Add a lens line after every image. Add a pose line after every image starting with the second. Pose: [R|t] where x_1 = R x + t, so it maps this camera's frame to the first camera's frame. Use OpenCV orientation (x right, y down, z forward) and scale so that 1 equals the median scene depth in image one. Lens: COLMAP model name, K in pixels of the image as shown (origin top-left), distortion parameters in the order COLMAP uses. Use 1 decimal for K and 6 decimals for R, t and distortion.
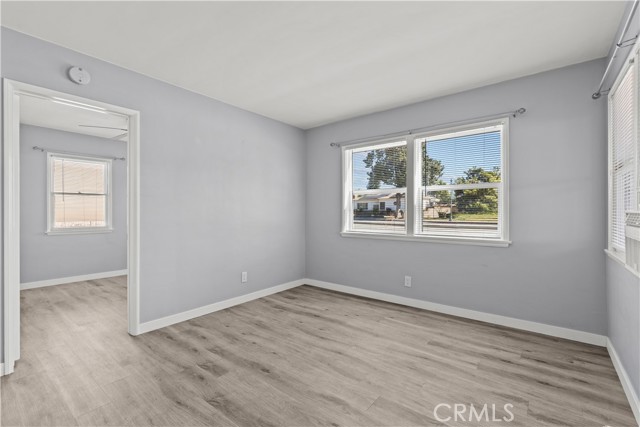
lens RADIAL K [[295.8, 0, 321.6], [0, 295.8, 212.4], [0, 0, 1]] dist [0.009208, -0.000043]
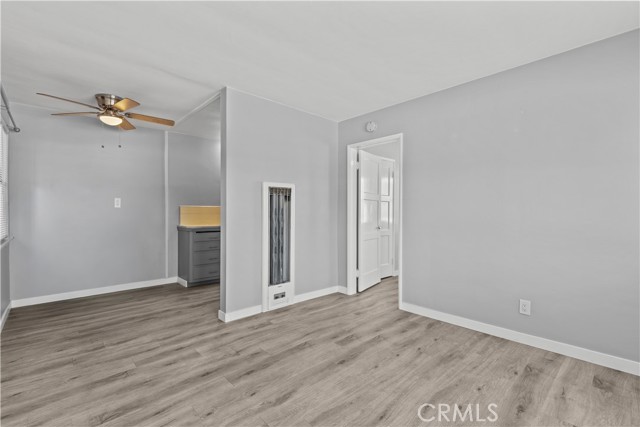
lens RADIAL K [[295.8, 0, 318.2], [0, 295.8, 214.8], [0, 0, 1]] dist [0.009208, -0.000043]
pose [[-0.172861, 0.013314, -0.984856, 0.696132], [-0.004904, 0.999885, 0.014378, -0.010297], [0.984934, 0.007315, -0.172776, 0.876611]]
